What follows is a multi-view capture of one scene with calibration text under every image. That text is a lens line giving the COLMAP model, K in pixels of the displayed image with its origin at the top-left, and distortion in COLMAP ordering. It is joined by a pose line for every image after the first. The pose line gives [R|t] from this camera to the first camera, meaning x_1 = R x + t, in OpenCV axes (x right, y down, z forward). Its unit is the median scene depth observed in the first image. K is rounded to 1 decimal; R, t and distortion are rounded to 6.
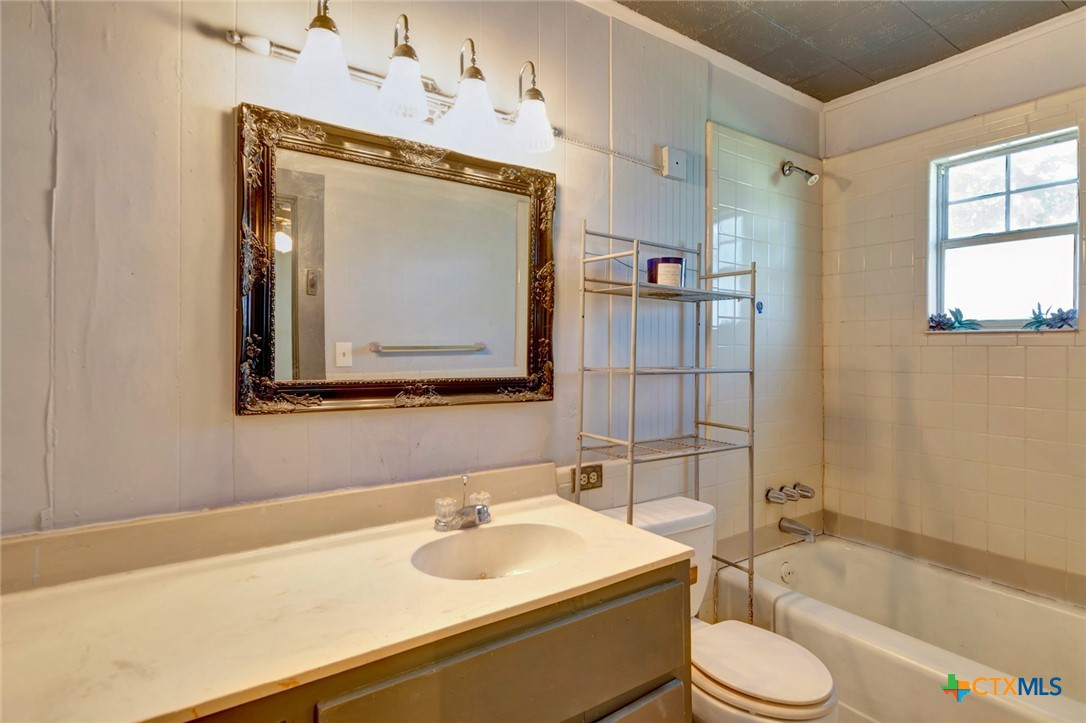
lens RADIAL K [[555.3, 0, 549.3], [0, 555.3, 353.3], [0, 0, 1]] dist [0.000745, -0.000283]
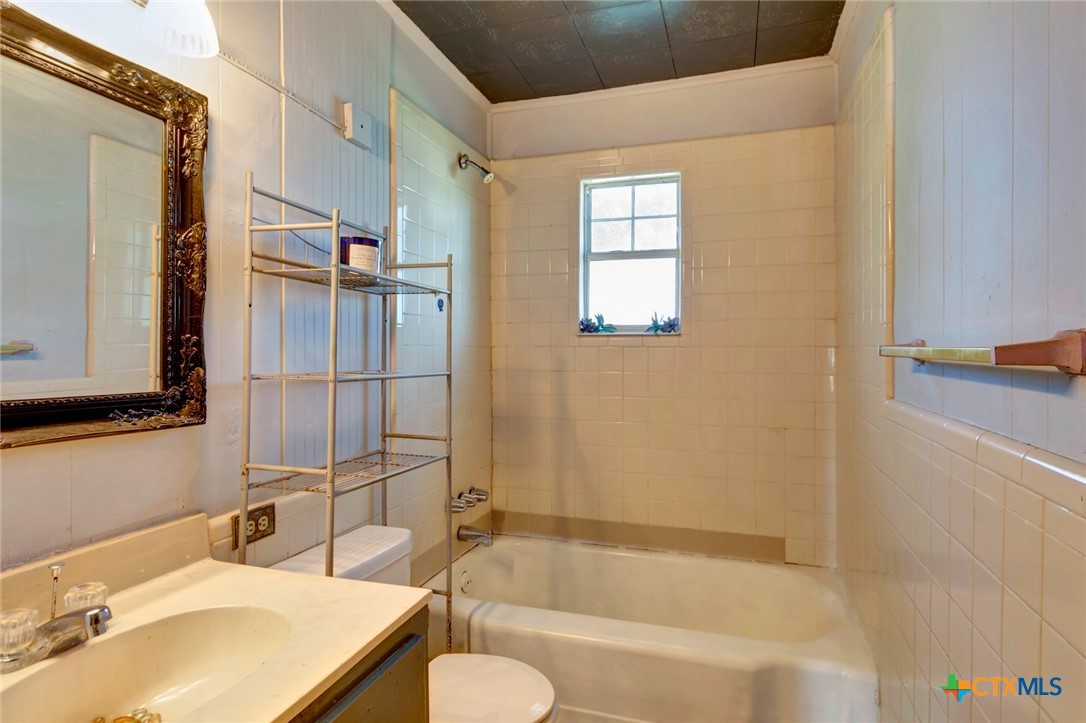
lens RADIAL K [[578.5, 0, 545.6], [0, 578.5, 356.2], [0, 0, 1]] dist [0.001022, 0.001019]
pose [[0.785166, -0.007978, 0.619234, -0.101095], [0.007686, 0.999966, 0.003138, 0.001369], [-0.619237, 0.002295, 0.785200, 0.159519]]
